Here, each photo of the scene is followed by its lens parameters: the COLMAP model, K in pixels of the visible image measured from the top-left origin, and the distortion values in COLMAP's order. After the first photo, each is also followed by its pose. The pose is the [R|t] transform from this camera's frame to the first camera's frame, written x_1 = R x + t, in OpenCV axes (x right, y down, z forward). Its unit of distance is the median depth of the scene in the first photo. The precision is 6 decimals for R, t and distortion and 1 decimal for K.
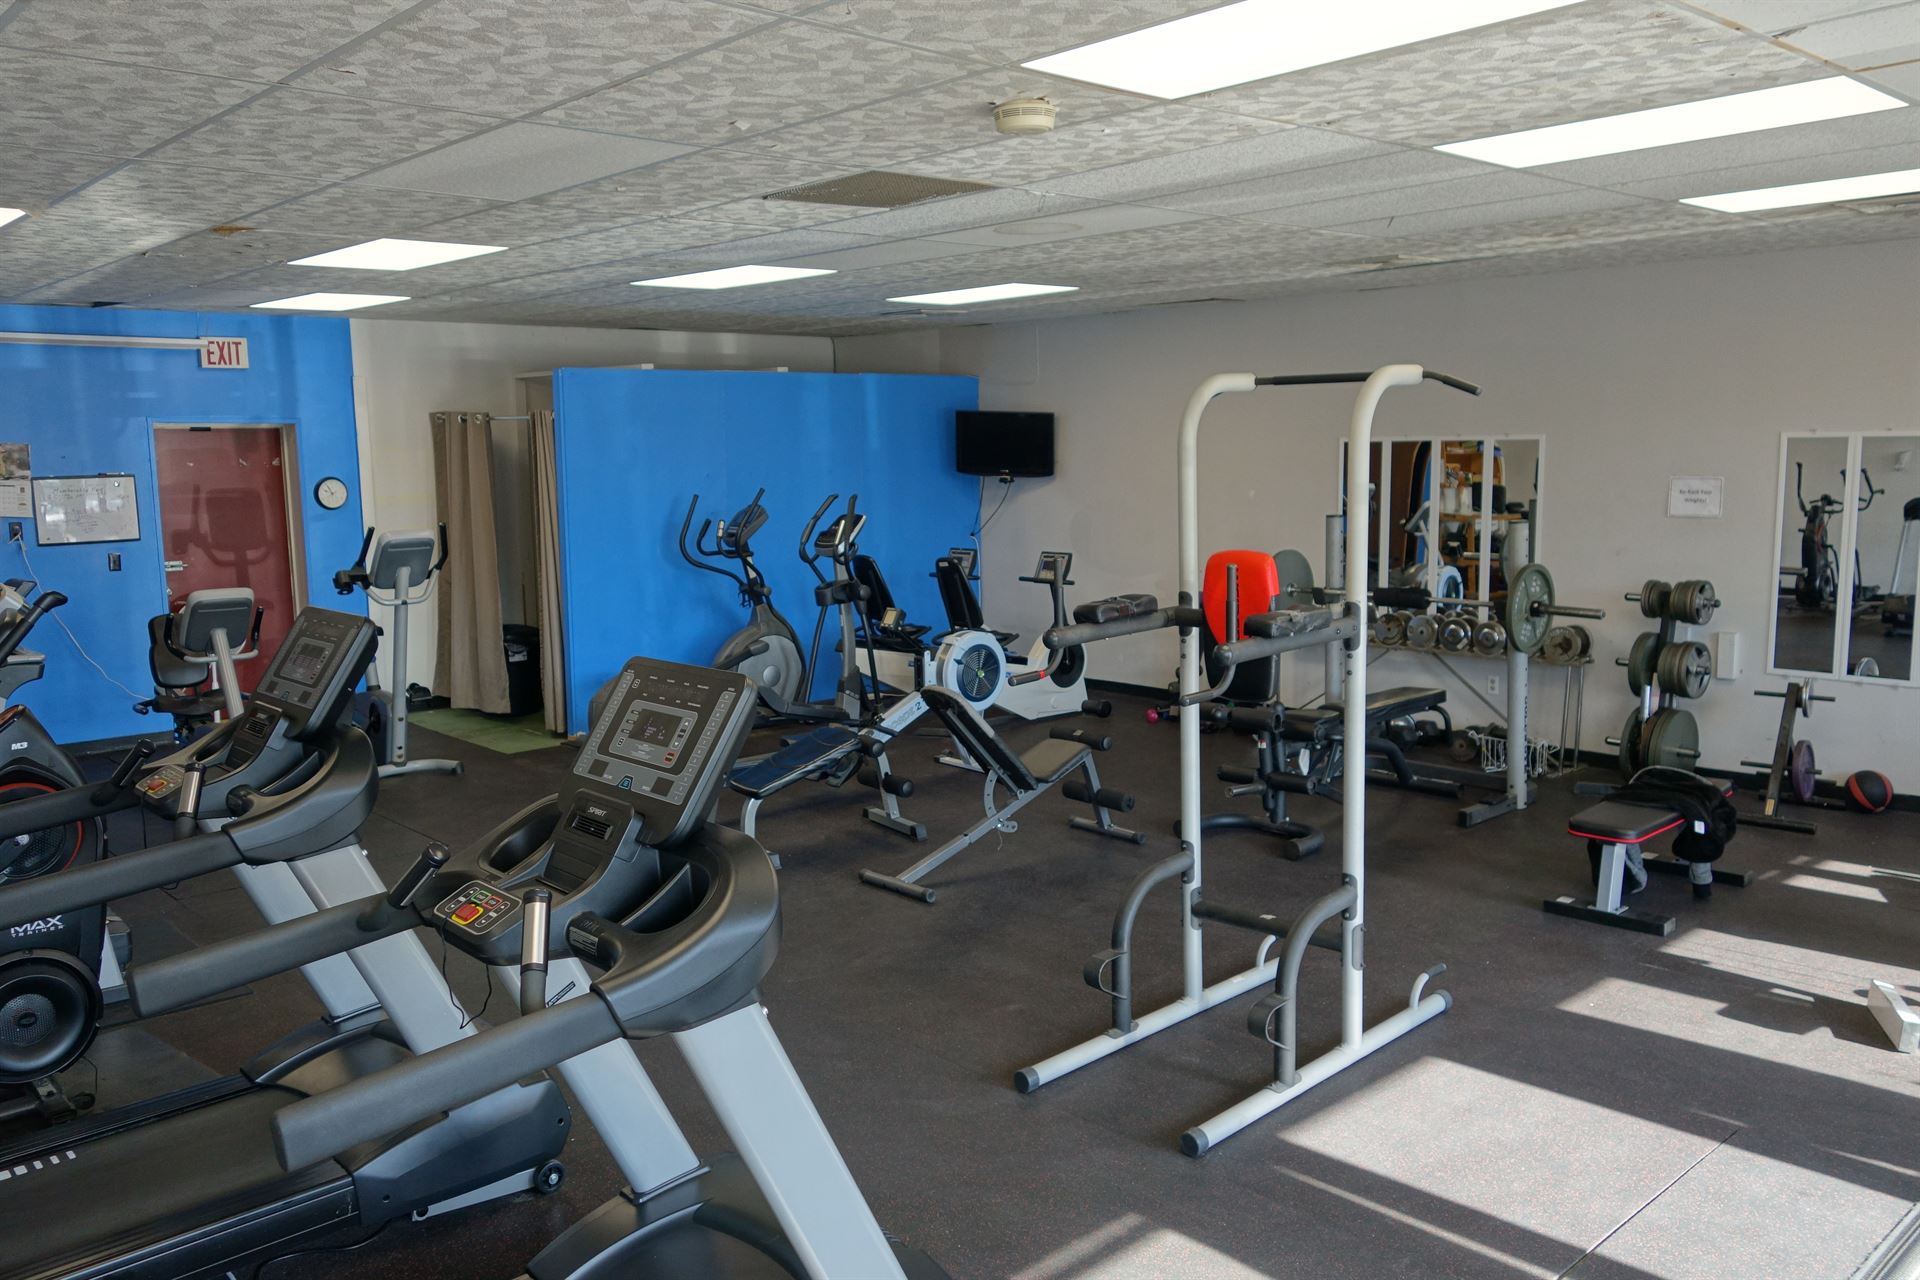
lens RADIAL K [[1505.6, 0, 955.5], [0, 1505.6, 644.0], [0, 0, 1]] dist [0.000206, -0.003563]
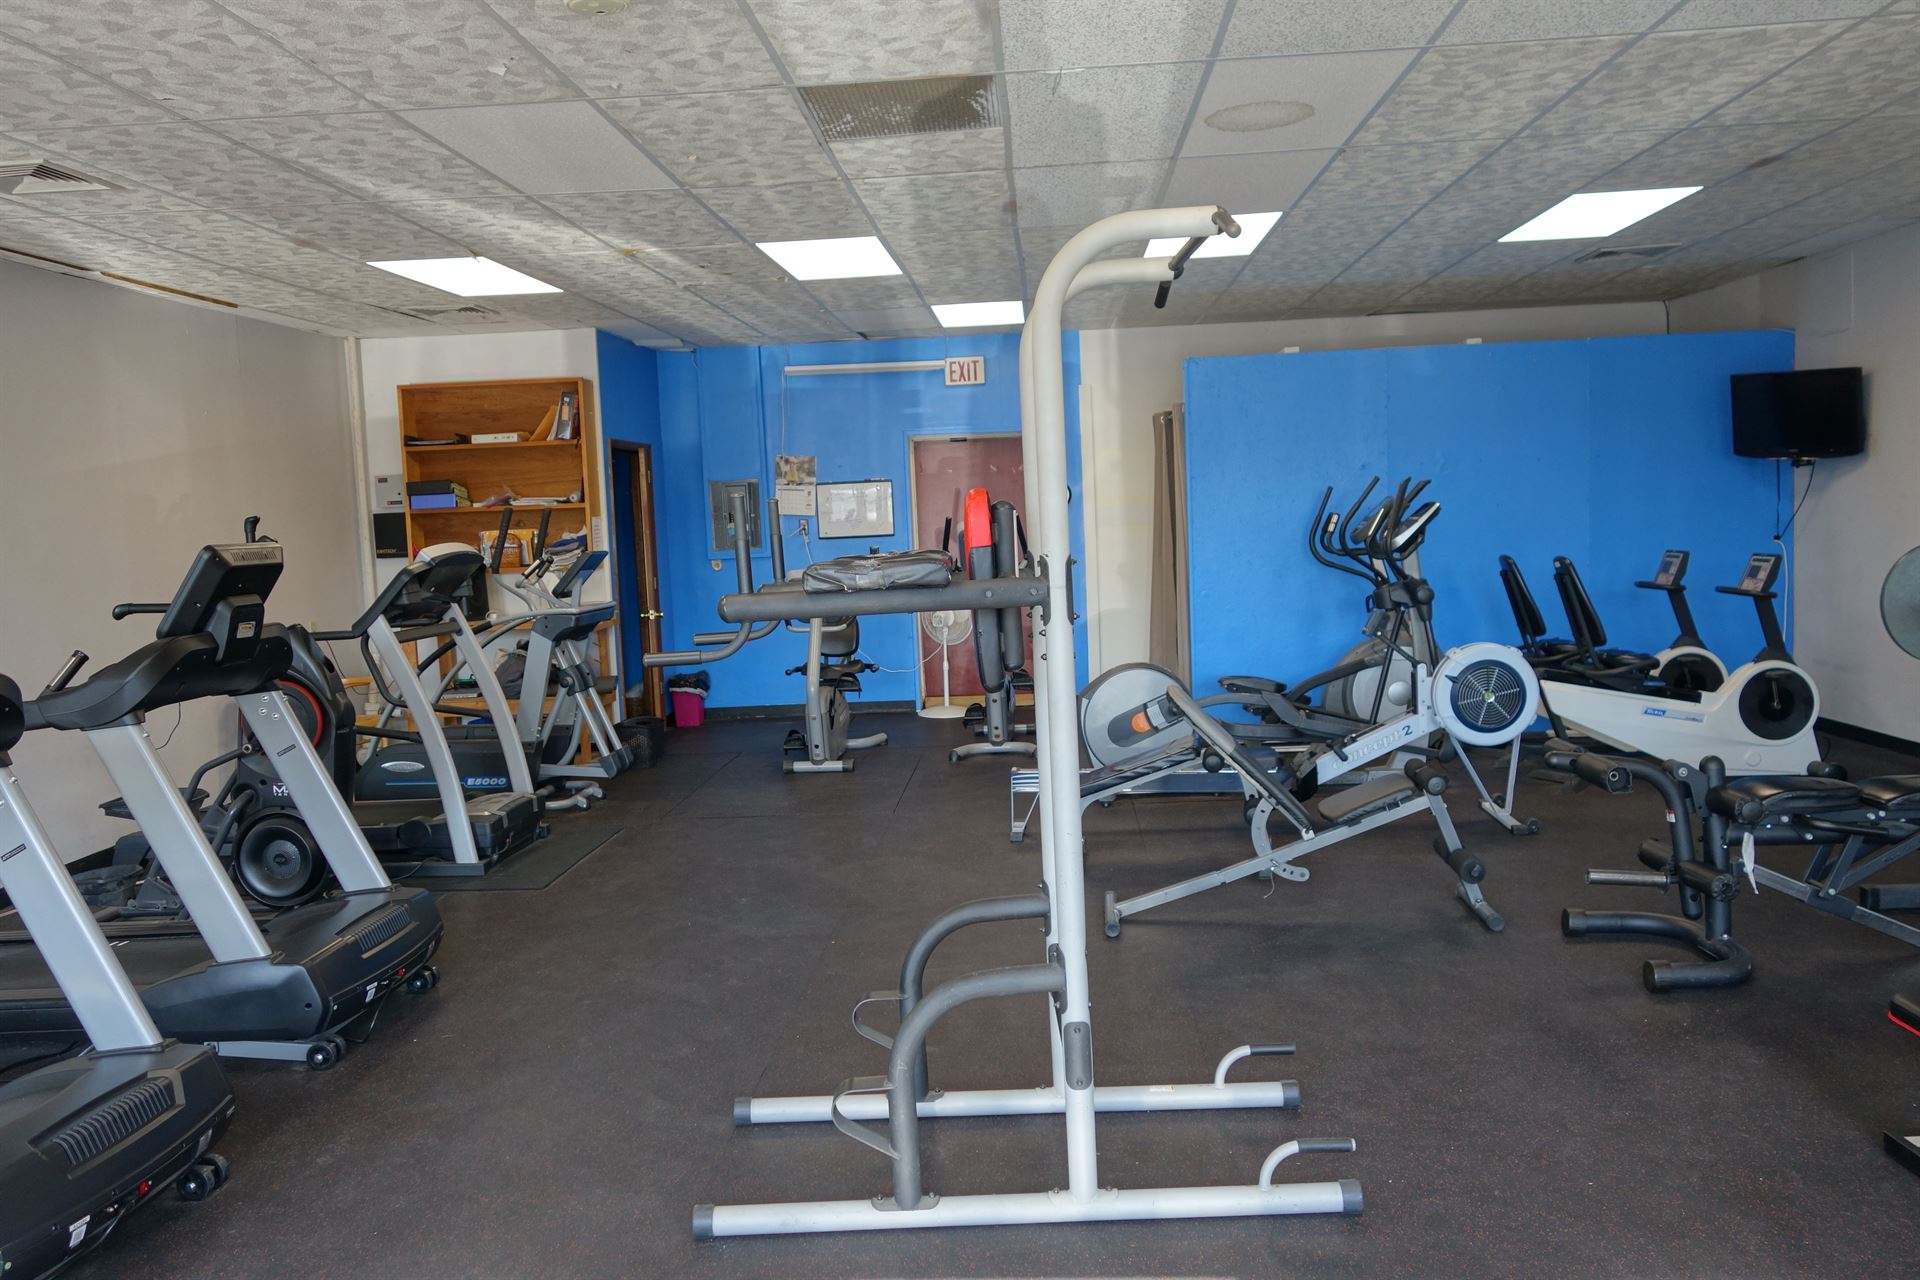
lens RADIAL K [[1505.6, 0, 959.1], [0, 1505.6, 643.4], [0, 0, 1]] dist [0.000206, -0.003563]
pose [[0.696755, 0.050534, -0.715527, 0.522865], [-0.065109, 0.997853, 0.007073, 0.005457], [0.714349, 0.041659, 0.698549, 0.335398]]
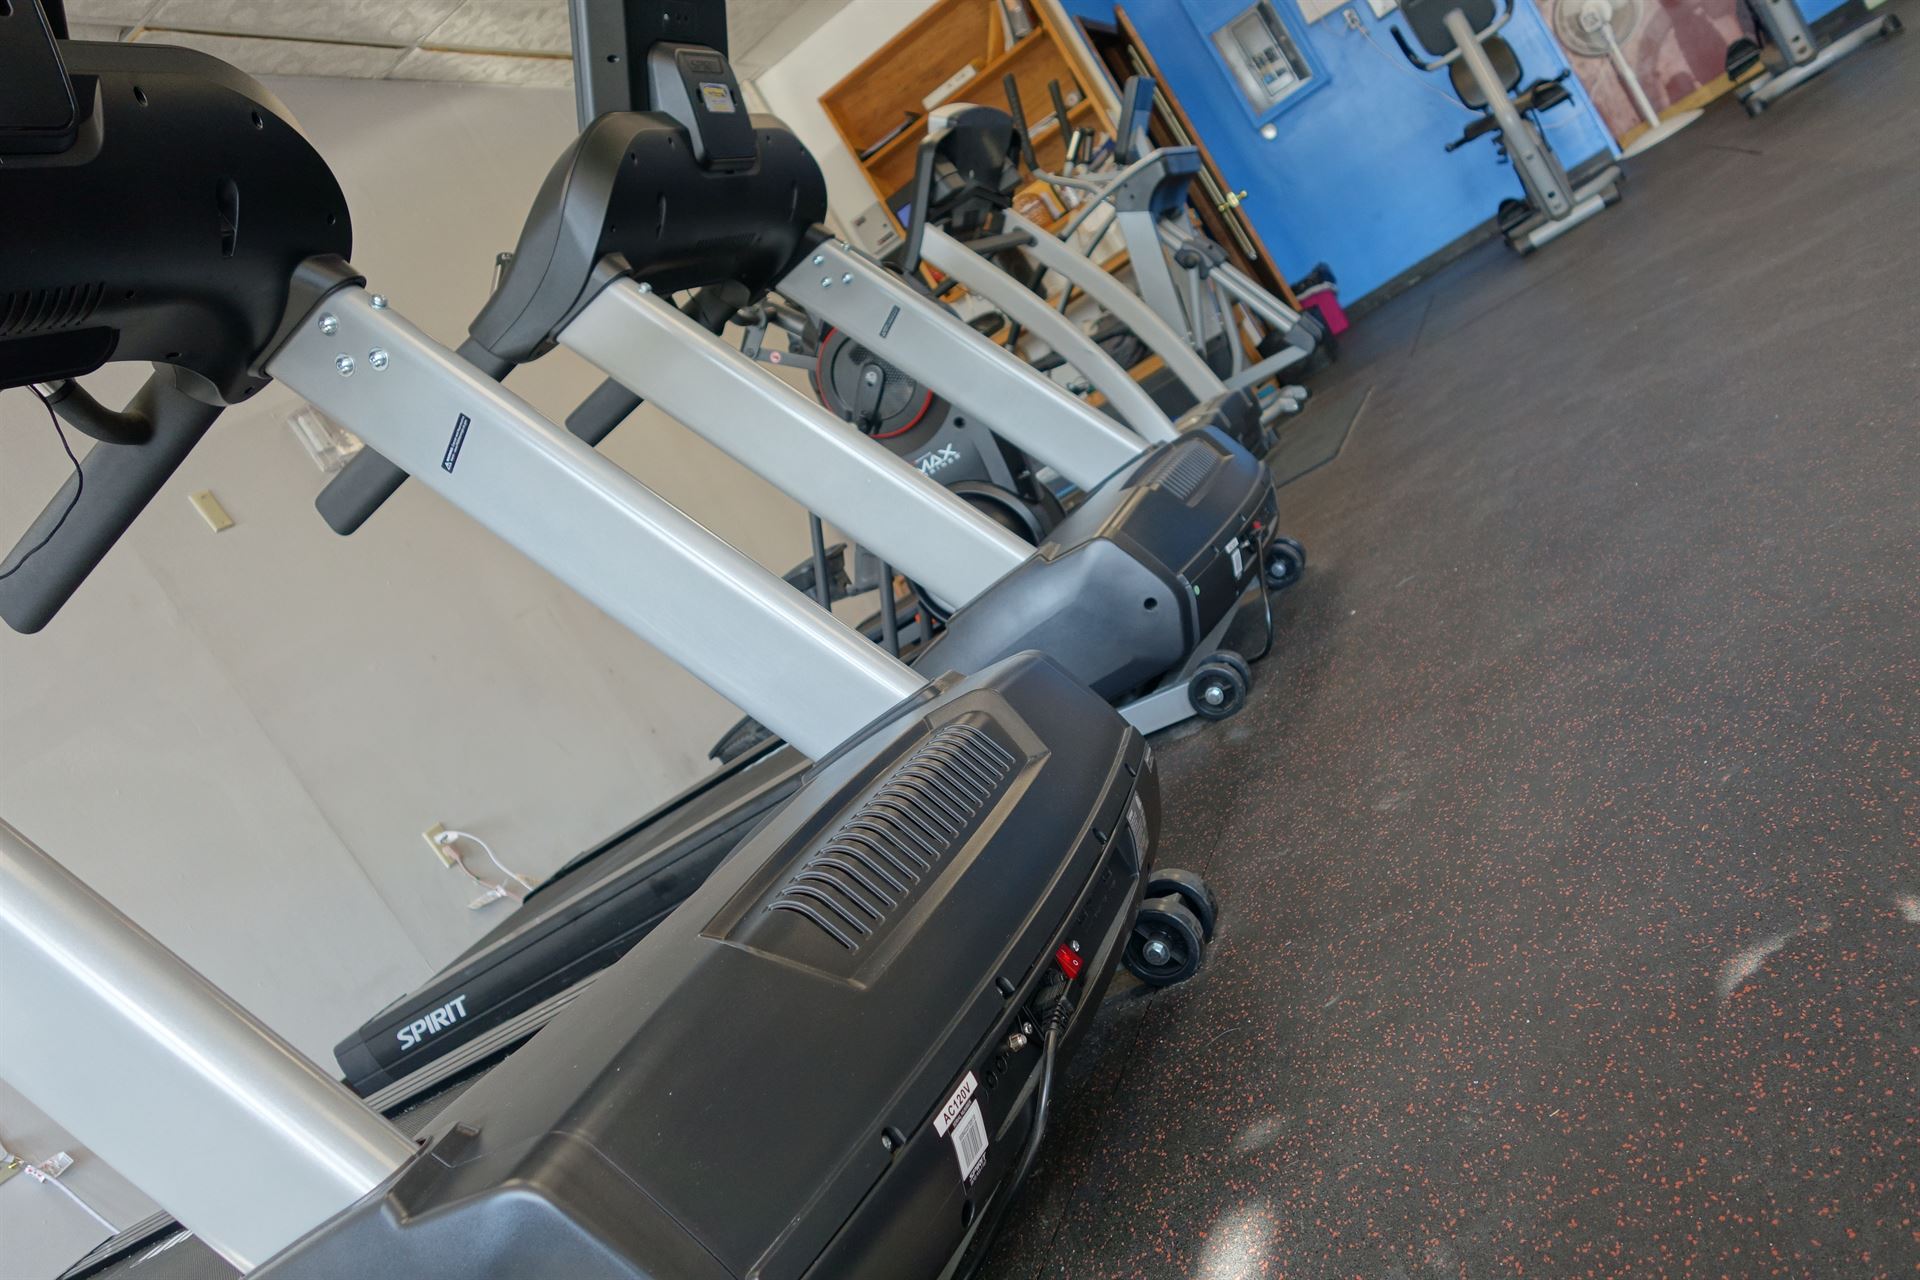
lens RADIAL K [[1505.6, 0, 953.1], [0, 1505.6, 637.0], [0, 0, 1]] dist [0.000206, -0.003563]
pose [[0.363404, -0.110113, -0.925101, 0.135036], [0.421612, 0.904925, 0.057909, 0.161541], [0.830771, -0.411078, 0.375279, 0.441017]]
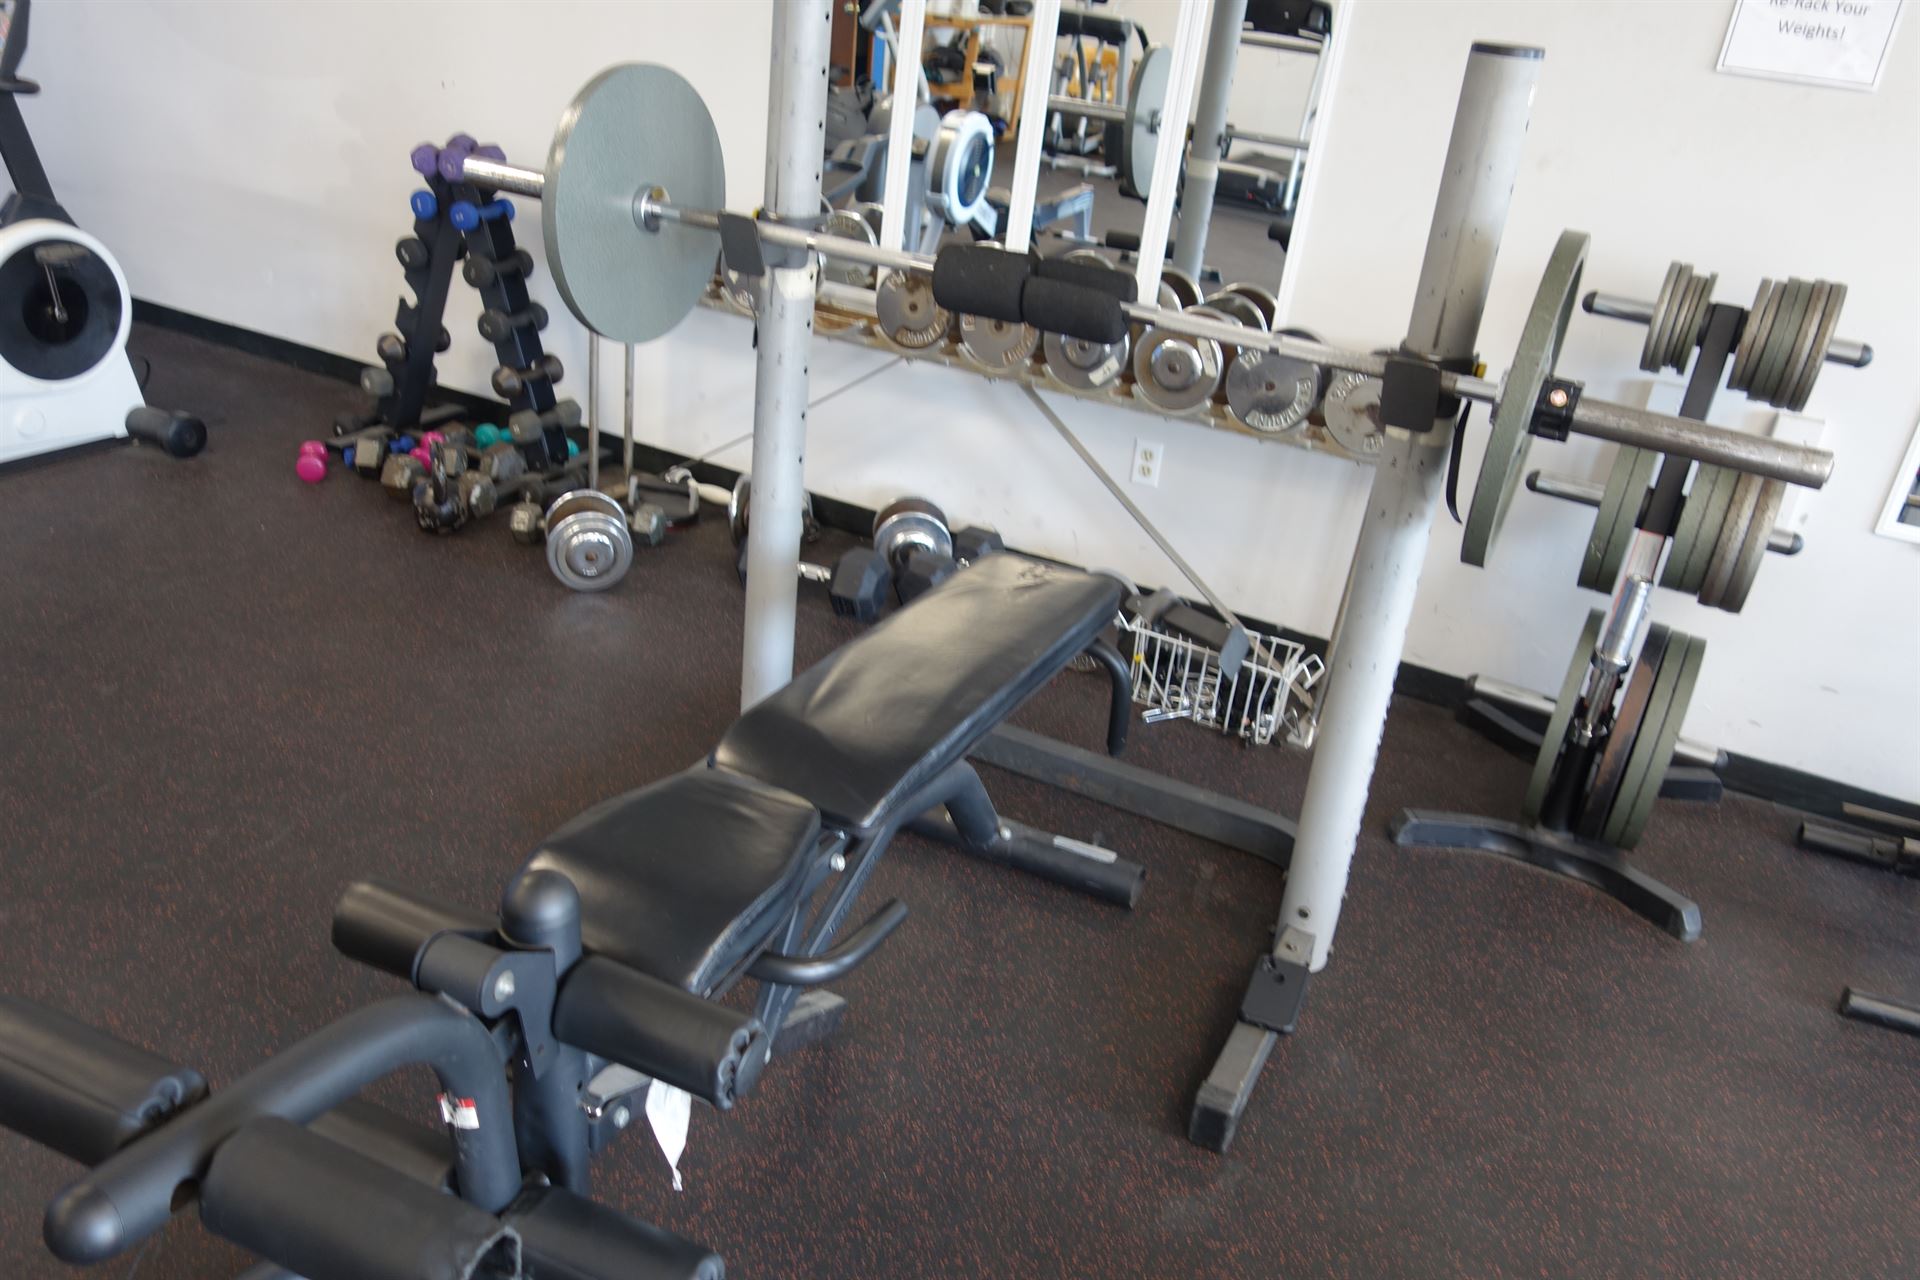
lens RADIAL K [[1505.6, 0, 956.3], [0, 1505.6, 642.1], [0, 0, 1]] dist [0.000206, -0.003563]
pose [[0.922600, -0.047561, 0.382815, 0.216757], [-0.077002, 0.949693, 0.303570, -0.066189], [-0.377995, -0.309551, 0.872524, 0.930240]]
